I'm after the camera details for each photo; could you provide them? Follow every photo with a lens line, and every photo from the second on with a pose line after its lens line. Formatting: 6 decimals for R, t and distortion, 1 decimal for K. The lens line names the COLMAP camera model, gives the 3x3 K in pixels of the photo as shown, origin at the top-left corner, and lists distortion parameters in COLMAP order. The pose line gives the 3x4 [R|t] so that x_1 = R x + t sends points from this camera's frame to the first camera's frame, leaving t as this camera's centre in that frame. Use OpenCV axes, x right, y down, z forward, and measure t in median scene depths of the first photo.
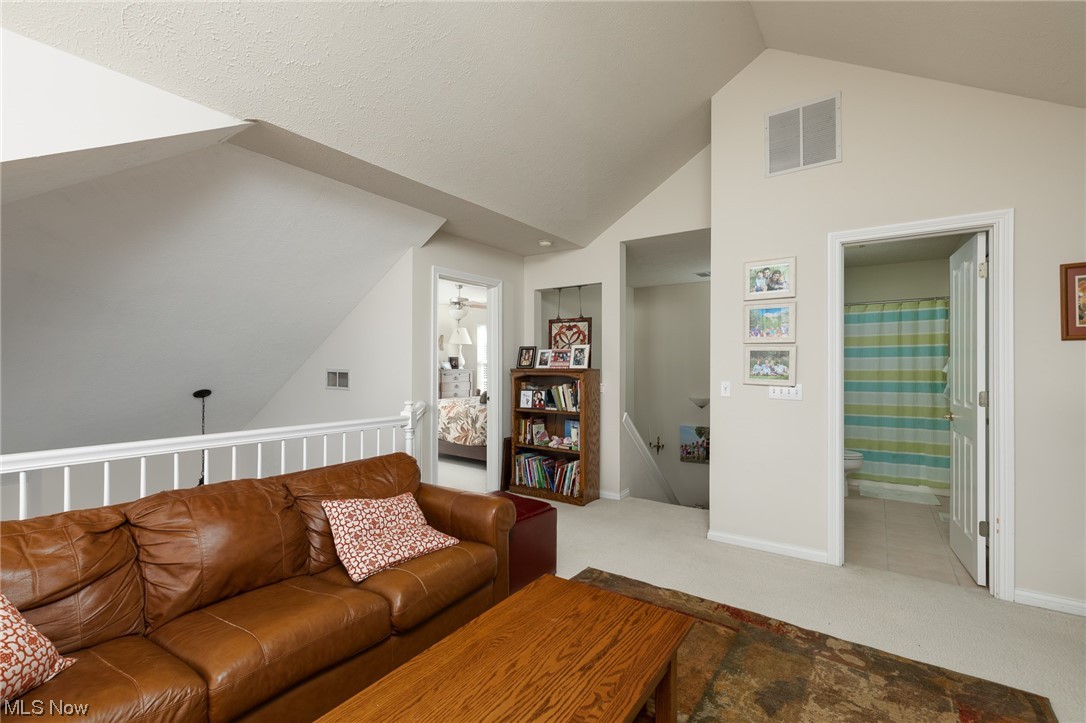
lens RADIAL K [[496.1, 0, 542.6], [0, 496.1, 363.9], [0, 0, 1]] dist [-0.003758, -0.000343]
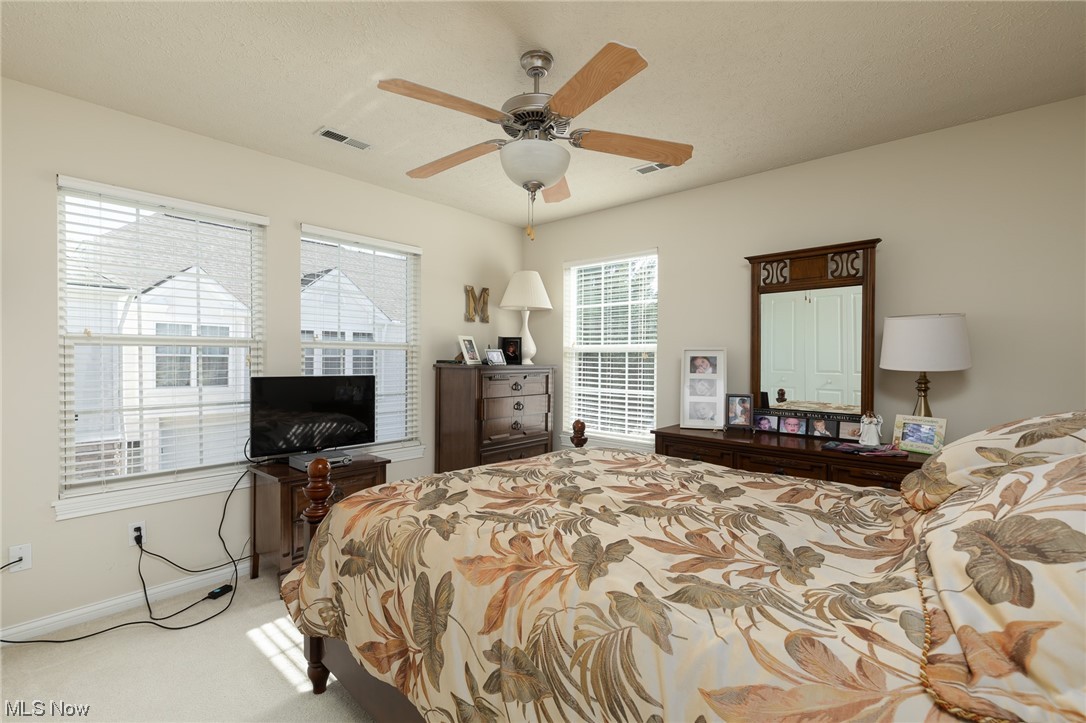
lens RADIAL K [[496.1, 0, 542.8], [0, 496.1, 360.0], [0, 0, 1]] dist [-0.003758, -0.000343]
pose [[0.994580, 0.000413, -0.103976, -0.107144], [0.000947, 0.999915, 0.013031, 0.000473], [0.103973, -0.013059, 0.994494, 0.575114]]
